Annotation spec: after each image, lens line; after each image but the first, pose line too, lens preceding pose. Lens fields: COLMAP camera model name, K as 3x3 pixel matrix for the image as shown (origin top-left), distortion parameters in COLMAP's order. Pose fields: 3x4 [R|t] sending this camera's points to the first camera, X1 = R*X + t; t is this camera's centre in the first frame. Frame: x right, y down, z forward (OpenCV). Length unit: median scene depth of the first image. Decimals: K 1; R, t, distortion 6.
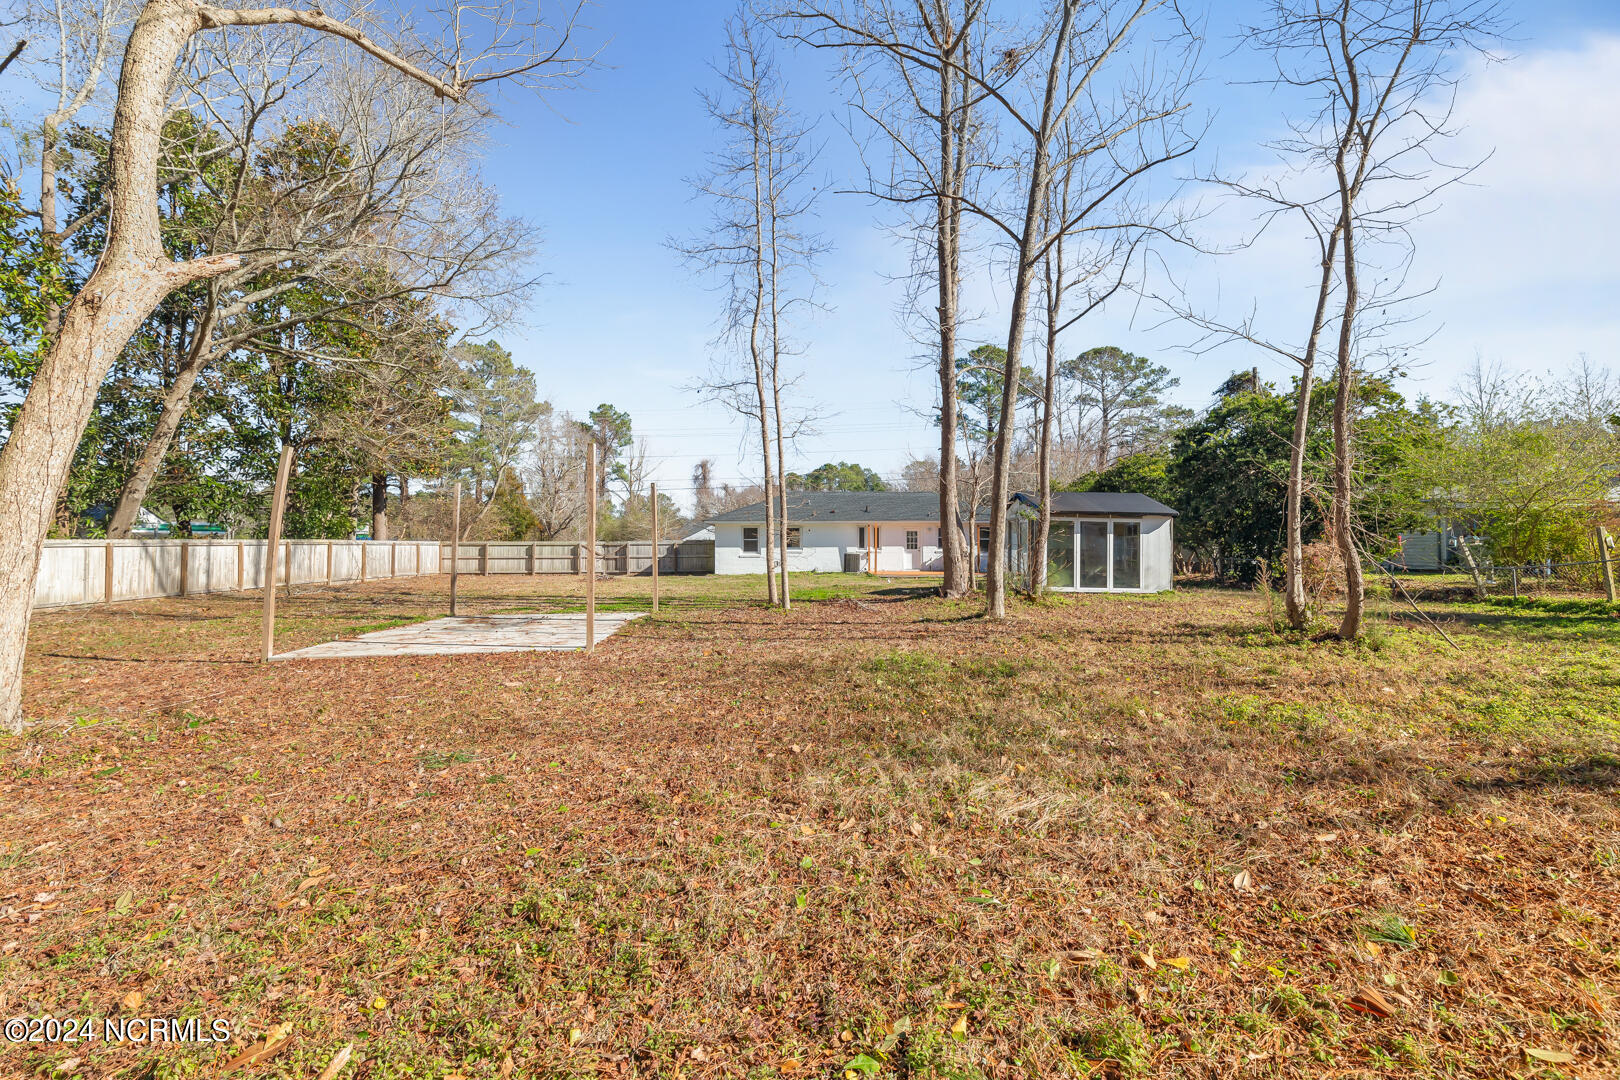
lens RADIAL K [[737.2, 0, 817.1], [0, 737.2, 547.9], [0, 0, 1]] dist [-0.002744, -0.000296]
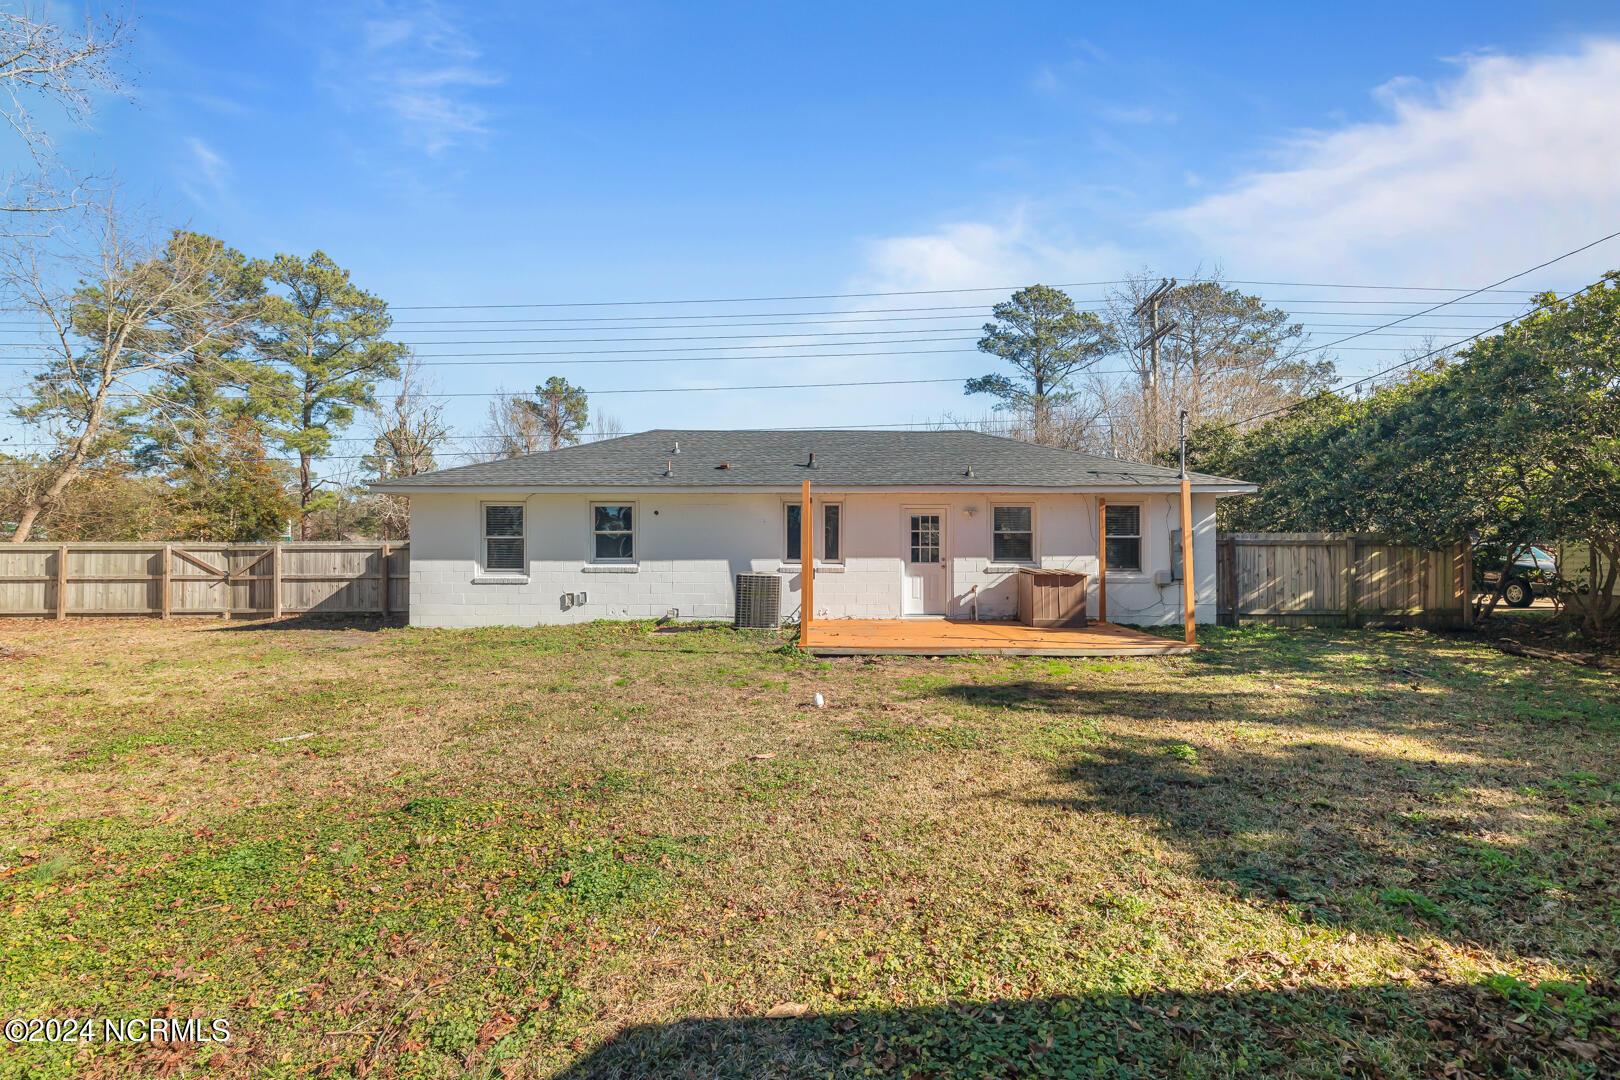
lens RADIAL K [[737.2, 0, 817.1], [0, 737.2, 547.9], [0, 0, 1]] dist [-0.002744, -0.000296]
pose [[0.999422, 0.002098, -0.033926, 0.085829], [-0.002413, 0.999954, -0.009249, -0.002344], [0.033905, 0.009326, 0.999382, 0.614845]]
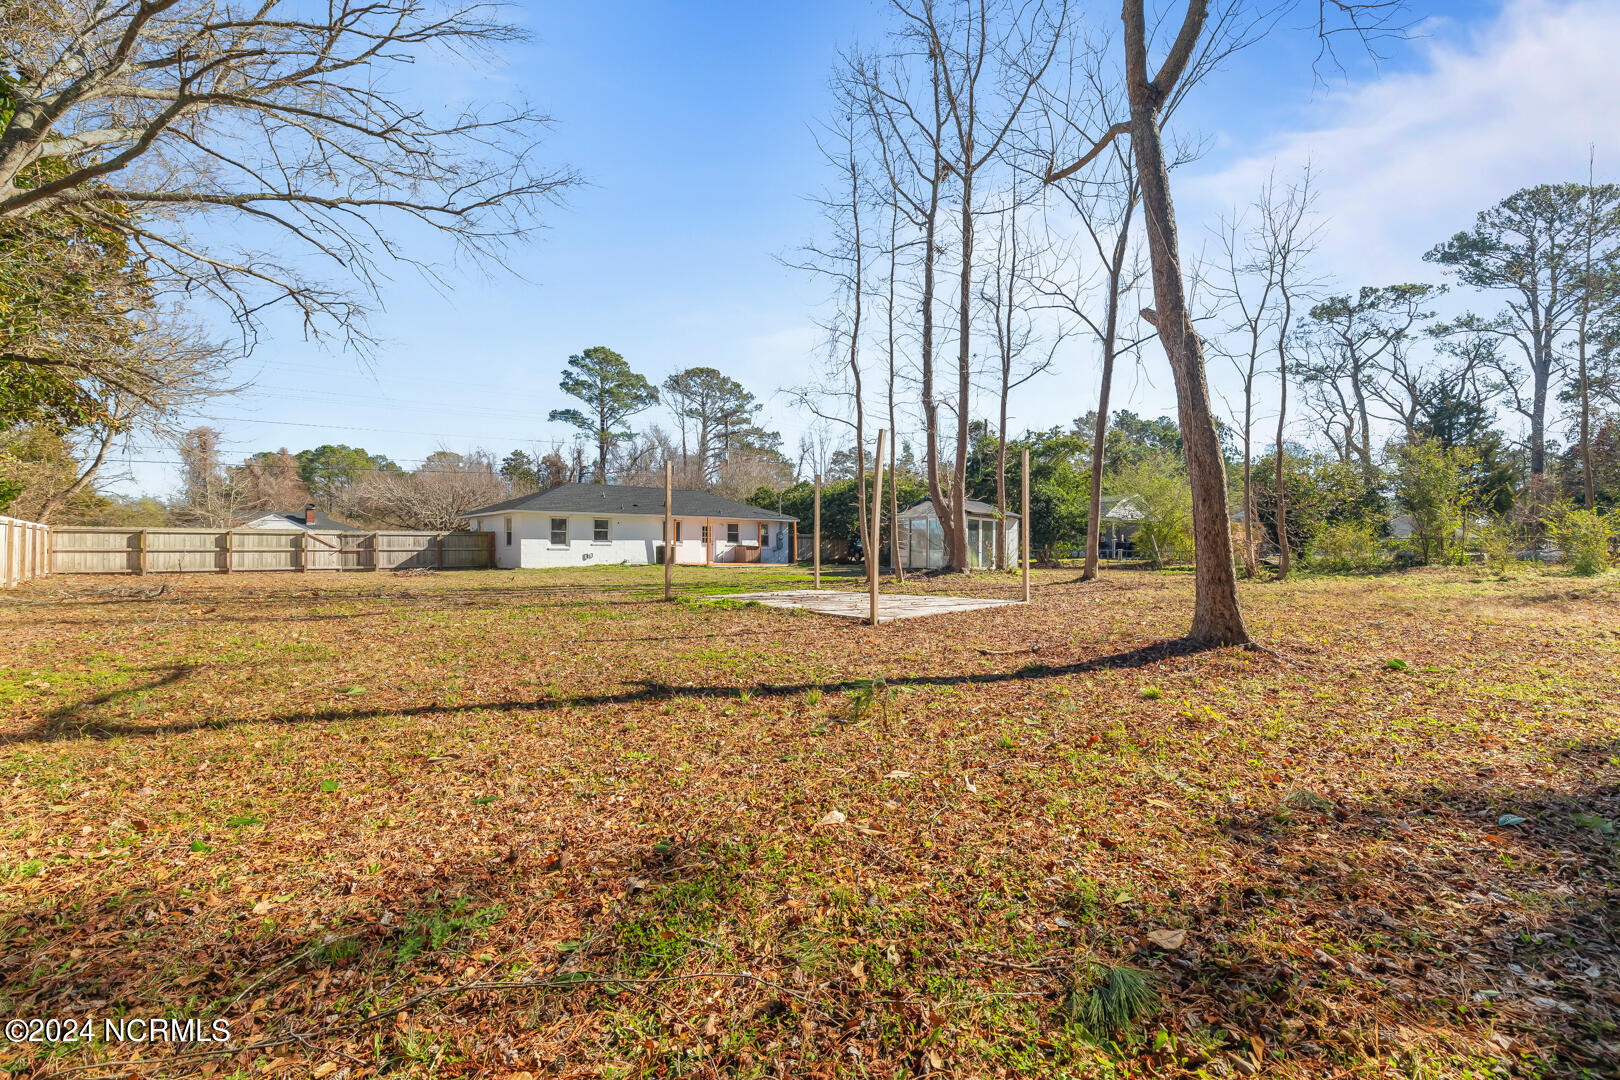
lens RADIAL K [[721.4, 0, 821.5], [0, 721.4, 546.9], [0, 0, 1]] dist [0.002586, 0.000199]
pose [[0.778924, 0.004737, 0.627100, -0.402192], [-0.003206, 0.999988, -0.003572, 0.011160], [-0.627110, 0.000772, 0.778931, 0.065647]]
